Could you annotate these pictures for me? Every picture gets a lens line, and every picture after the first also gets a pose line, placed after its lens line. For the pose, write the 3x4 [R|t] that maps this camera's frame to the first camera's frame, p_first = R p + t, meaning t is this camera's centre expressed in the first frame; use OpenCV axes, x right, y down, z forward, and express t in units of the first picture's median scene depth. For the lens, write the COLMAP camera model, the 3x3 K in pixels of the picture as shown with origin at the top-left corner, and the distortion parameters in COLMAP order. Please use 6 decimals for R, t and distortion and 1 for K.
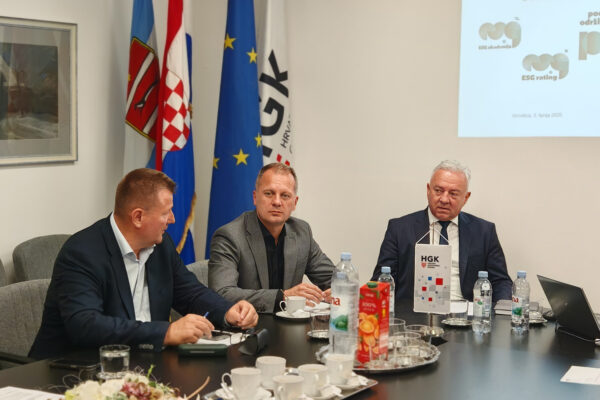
lens RADIAL K [[1043.5, 0, 300.0], [0, 1043.5, 200.0], [0, 0, 1]] dist [-0.032579, 0.055922]
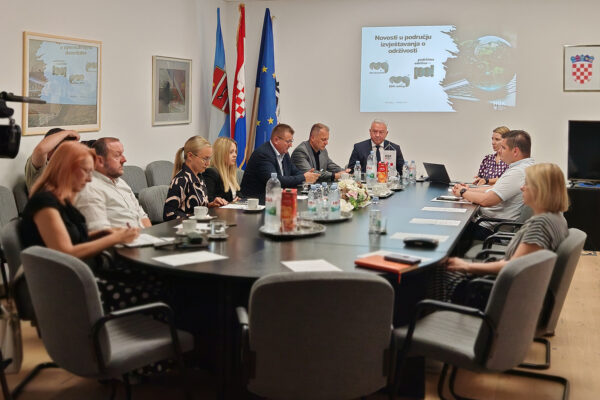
lens RADIAL K [[555.1, 0, 300.0], [0, 555.1, 200.0], [0, 0, 1]] dist [-0.061840, 0.102127]
pose [[0.981633, -0.031236, 0.188202, -0.227764], [0.014545, 0.995888, 0.089420, 0.024967], [-0.190222, -0.085041, 0.978051, -0.214022]]
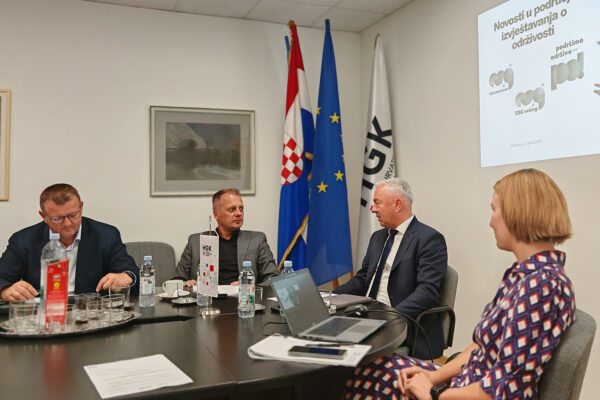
lens RADIAL K [[555.1, 0, 300.0], [0, 555.1, 200.0], [0, 0, 1]] dist [-0.061840, 0.102127]
pose [[0.833422, -0.016034, -0.552404, 0.347816], [-0.018979, 0.998159, -0.057608, 0.022647], [0.552310, 0.058496, 0.831584, 0.337518]]
